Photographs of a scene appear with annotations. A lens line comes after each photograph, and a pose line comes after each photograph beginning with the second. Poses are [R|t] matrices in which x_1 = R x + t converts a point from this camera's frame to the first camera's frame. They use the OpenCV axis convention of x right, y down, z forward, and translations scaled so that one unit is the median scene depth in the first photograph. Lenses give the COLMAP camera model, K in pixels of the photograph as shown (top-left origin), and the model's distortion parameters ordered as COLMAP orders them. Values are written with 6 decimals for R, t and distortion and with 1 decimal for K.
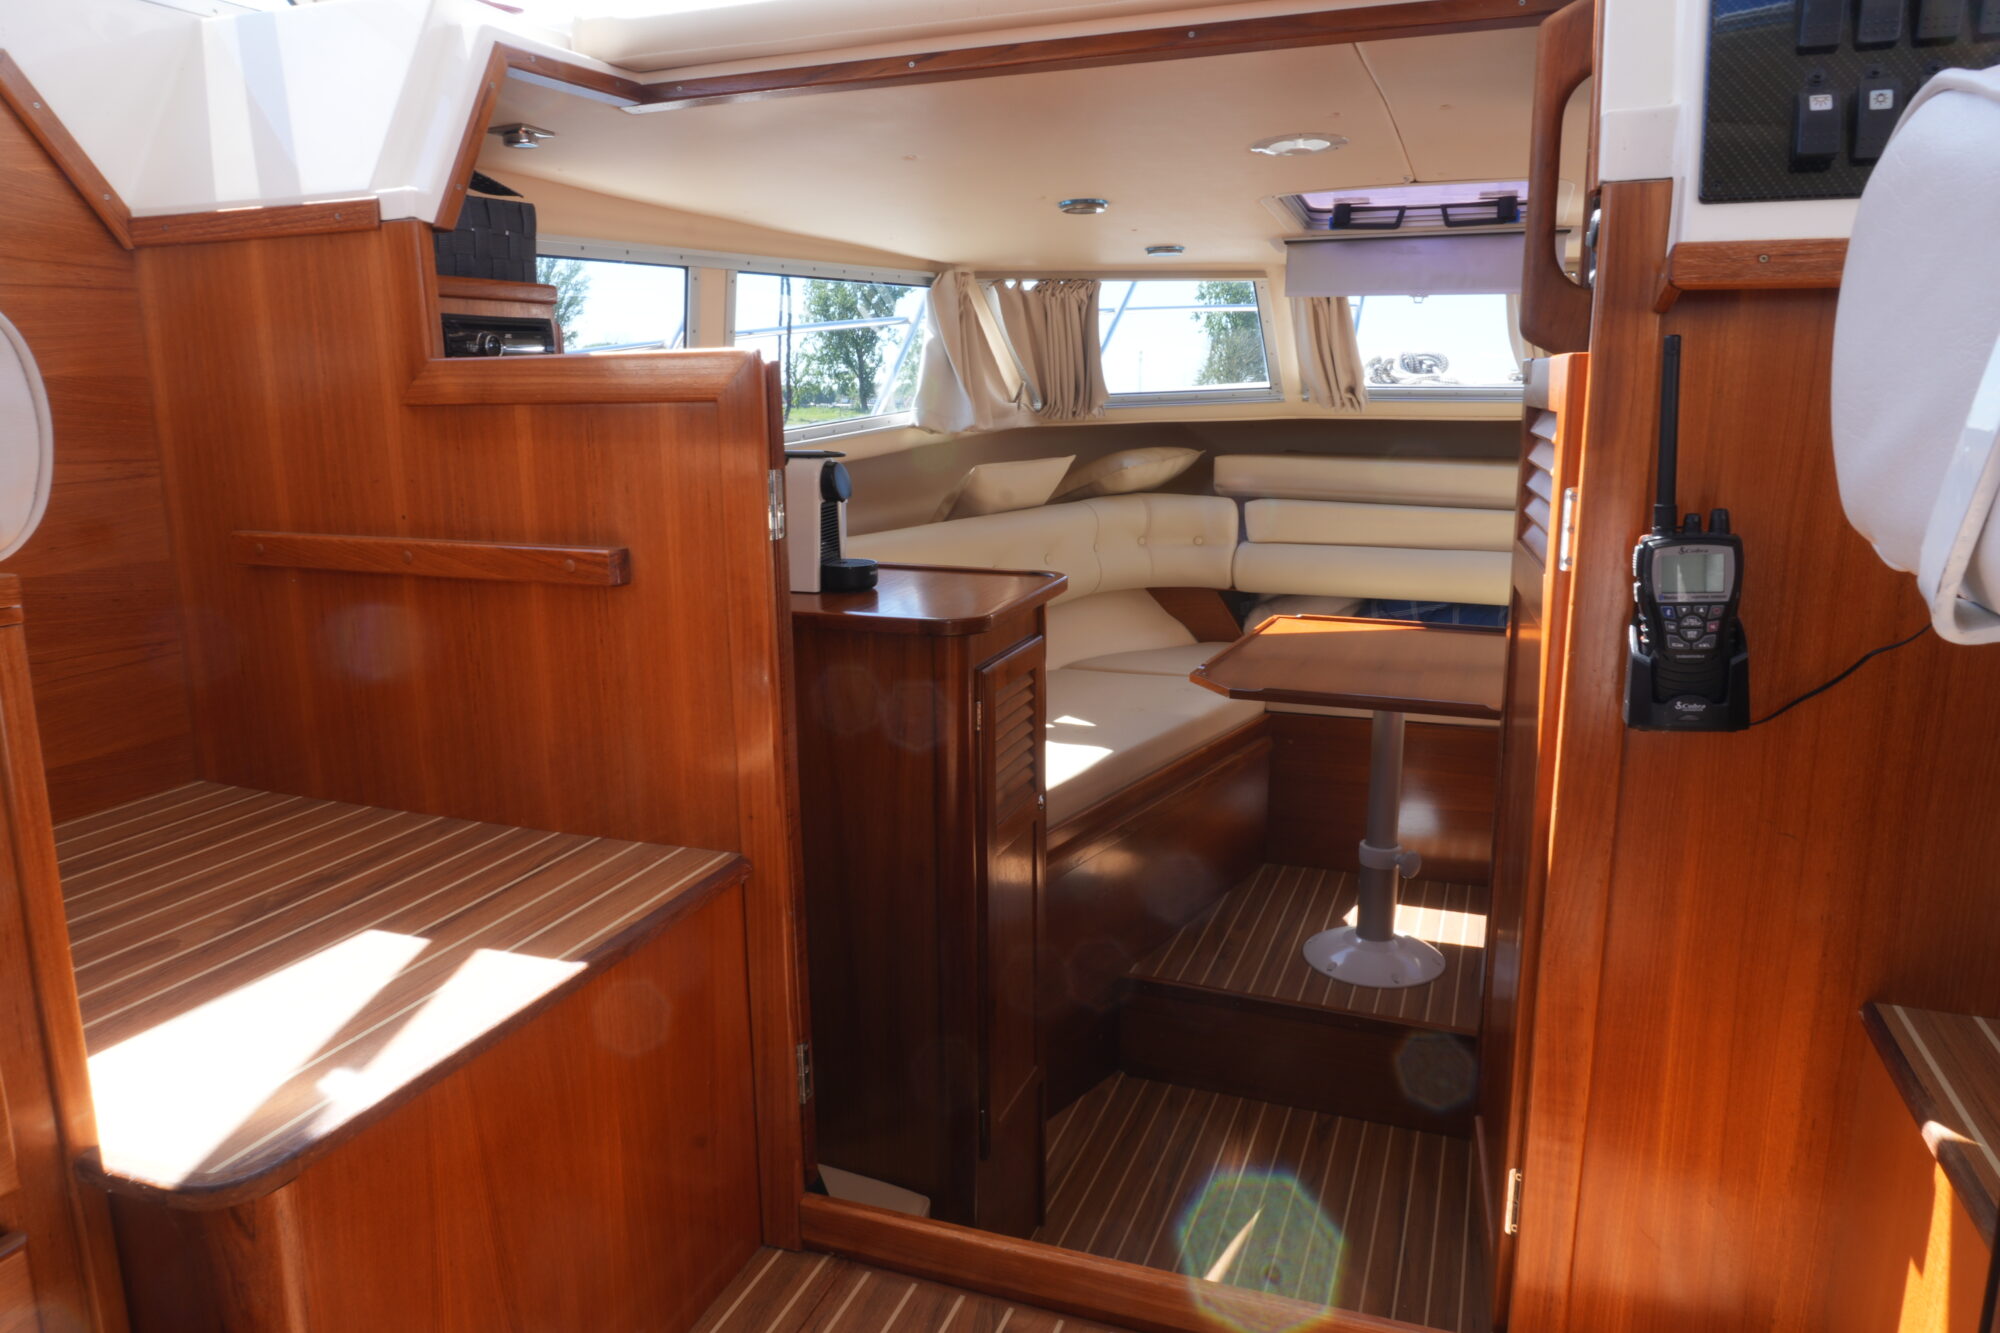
lens RADIAL K [[1360.9, 0, 999.9], [0, 1360.9, 670.8], [0, 0, 1]] dist [-0.041609, 0.028246]
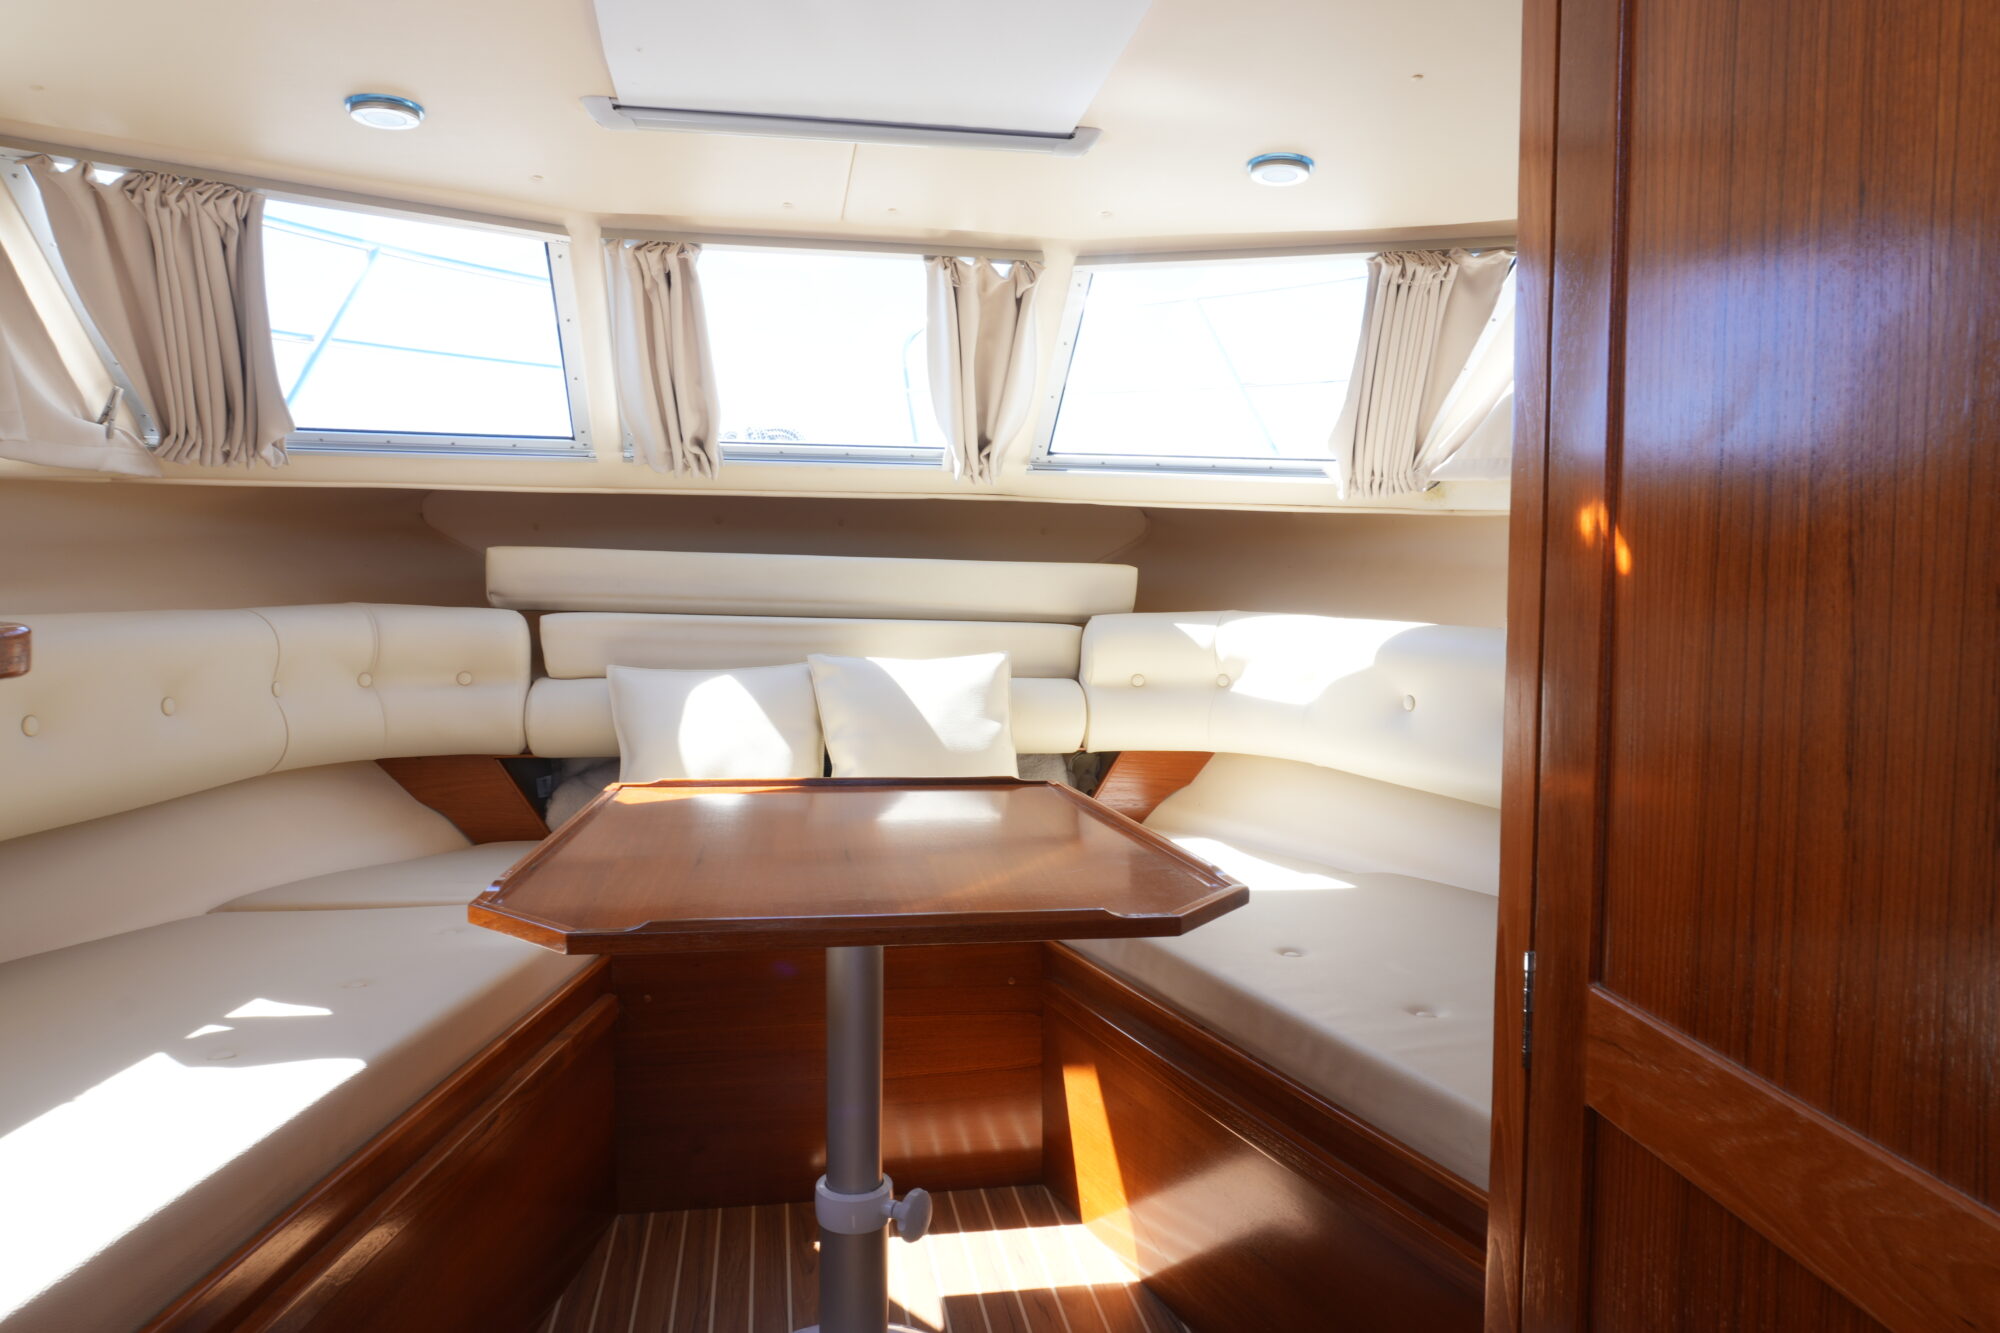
lens RADIAL K [[1360.9, 0, 991.1], [0, 1360.9, 669.8], [0, 0, 1]] dist [-0.041609, 0.028246]
pose [[0.865121, -0.017892, 0.501243, 0.061693], [0.092039, 0.988056, -0.123586, -0.002611], [-0.493046, 0.153050, 0.856435, 0.487147]]
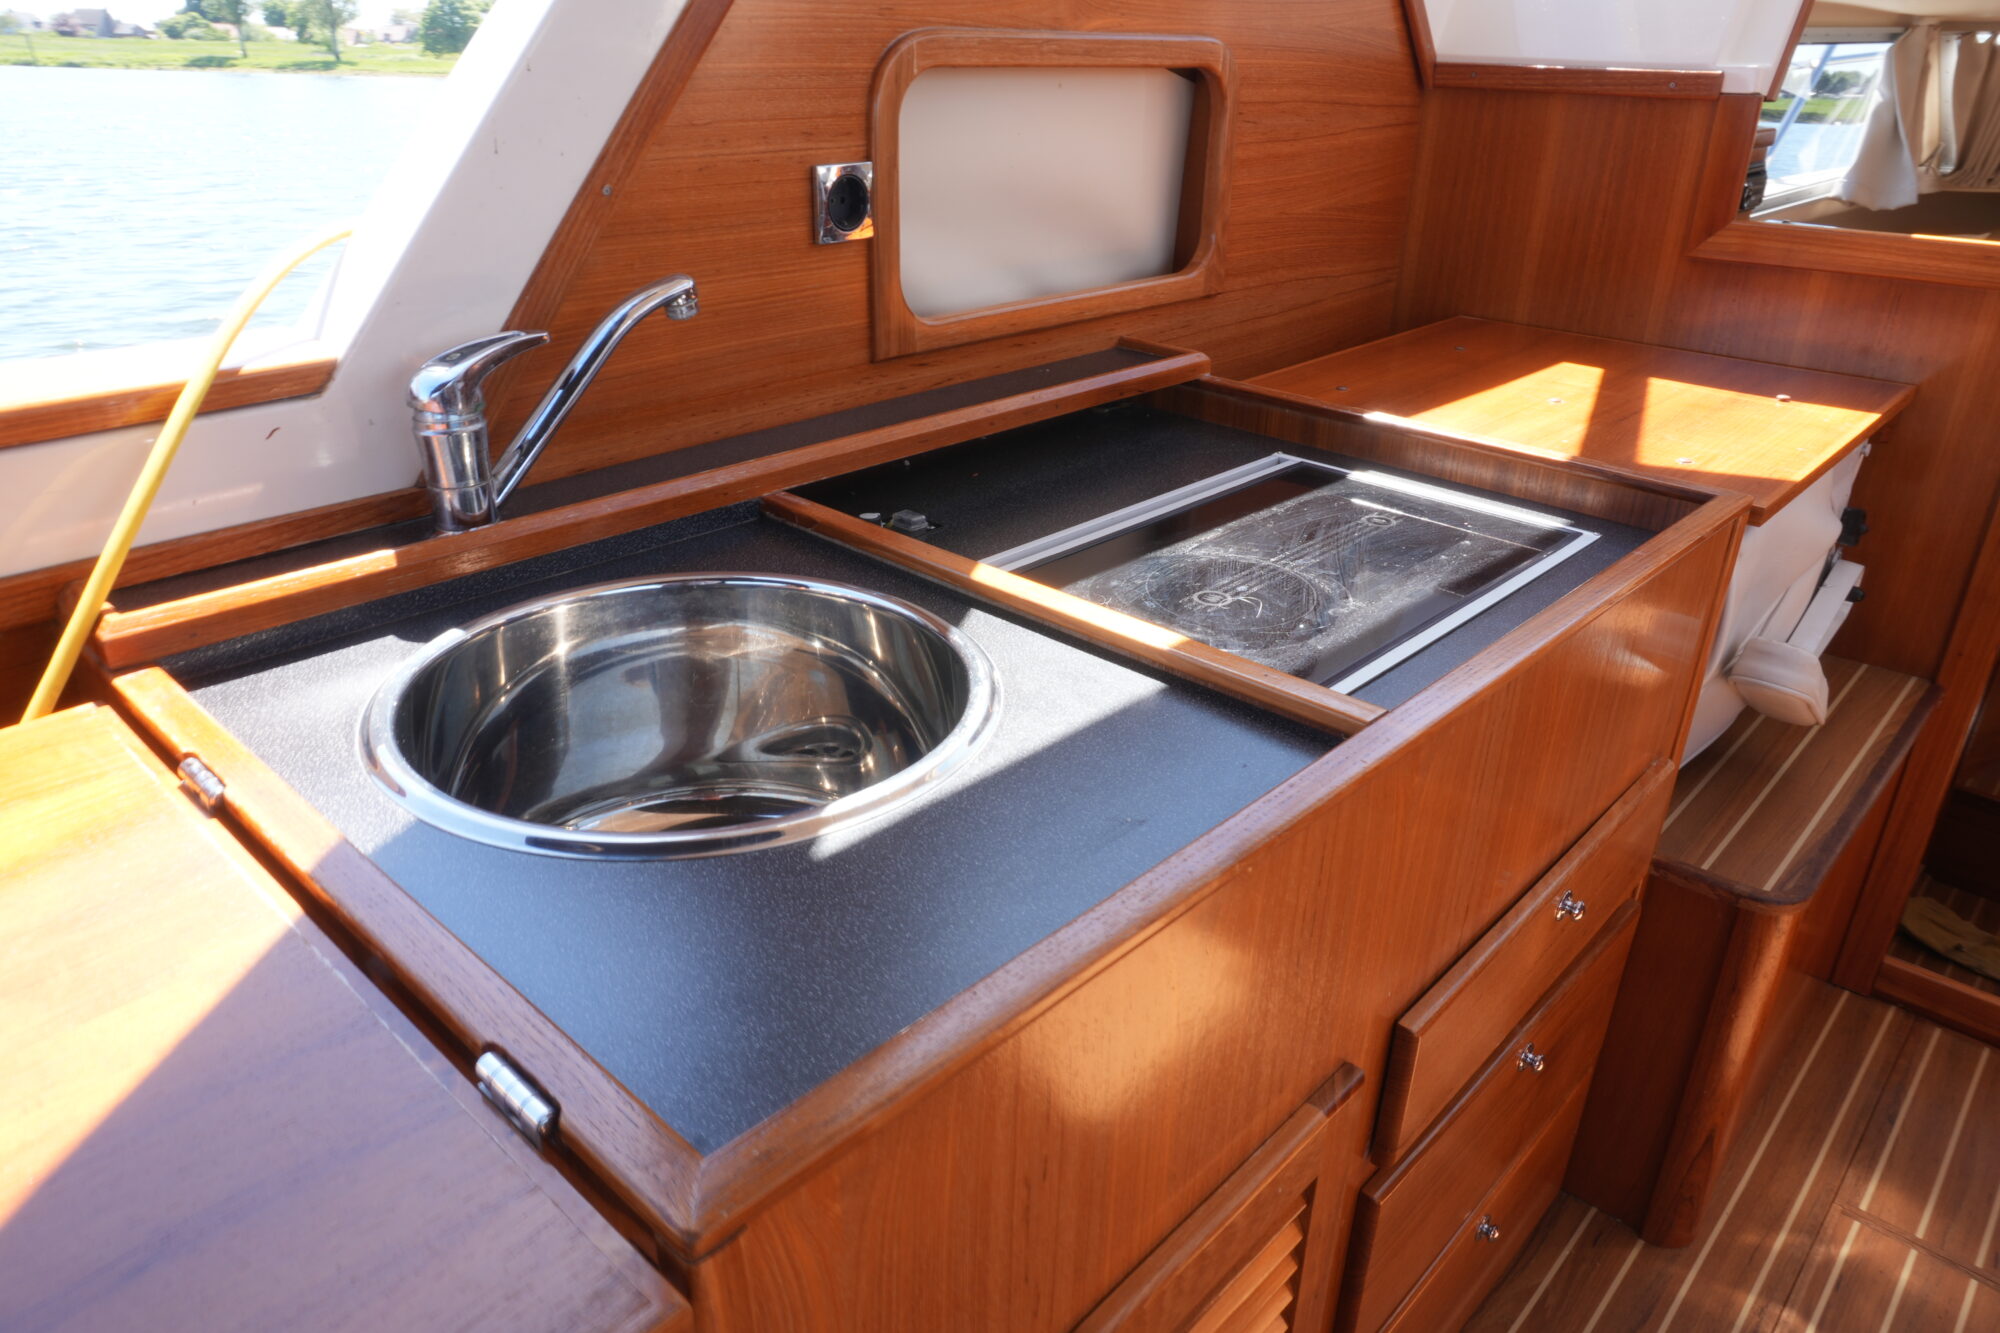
lens RADIAL K [[1360.9, 0, 1006.4], [0, 1360.9, 675.2], [0, 0, 1]] dist [-0.041609, 0.028246]
pose [[0.924653, 0.183470, -0.333701, -0.253092], [-0.100151, 0.962601, 0.251734, -0.039336], [0.367407, -0.199346, 0.908446, -0.165603]]
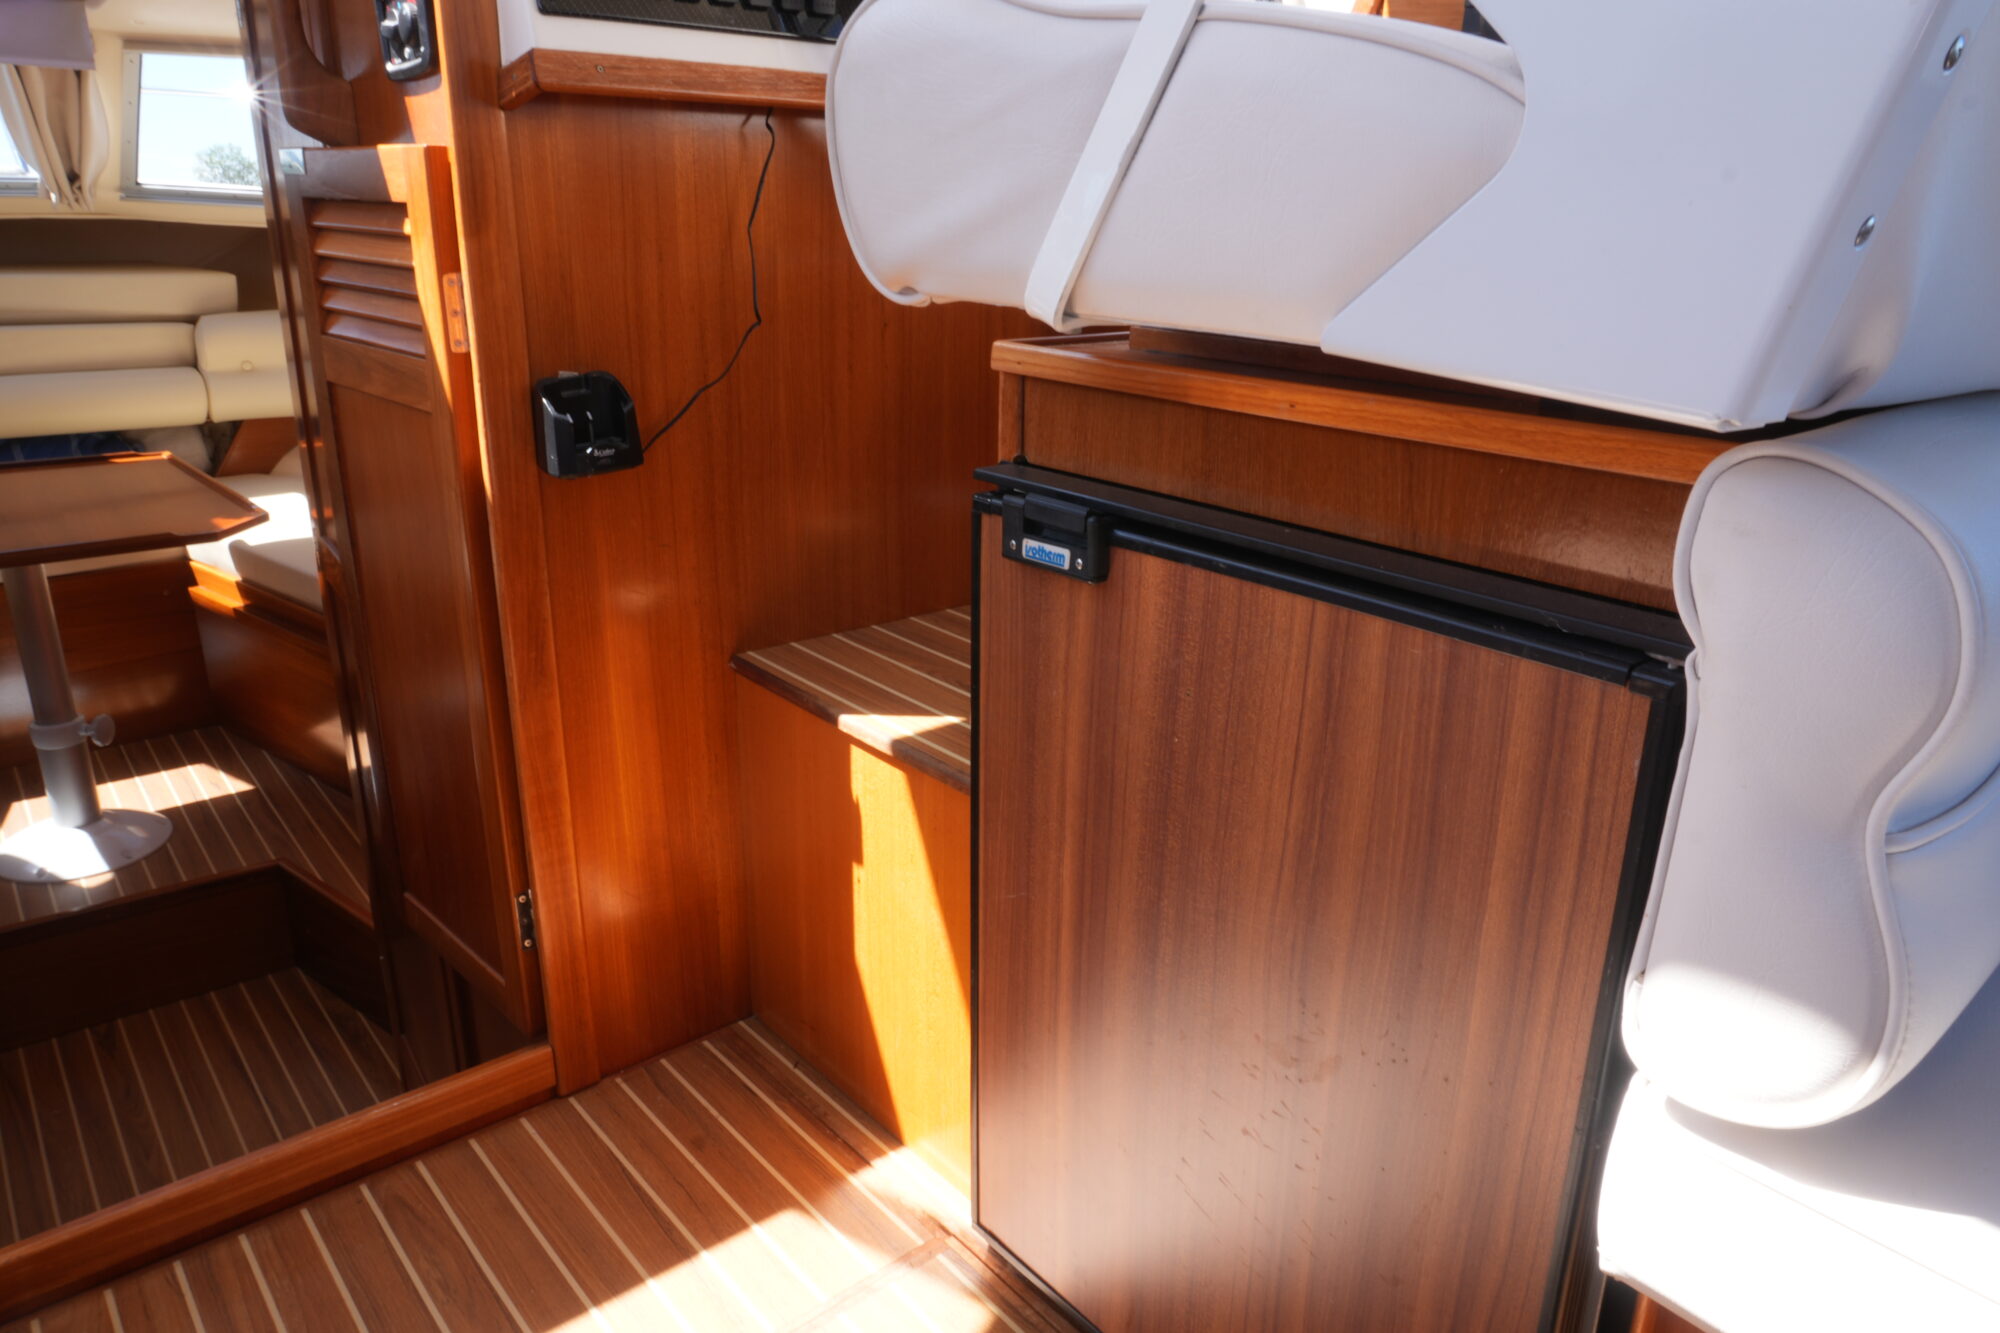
lens RADIAL K [[1360.9, 0, 1004.1], [0, 1360.9, 639.4], [0, 0, 1]] dist [-0.041609, 0.028246]
pose [[0.502184, -0.261620, 0.824237, -0.109736], [0.164201, 0.964646, 0.206145, -0.000884], [-0.849028, 0.031818, 0.527388, 0.020120]]
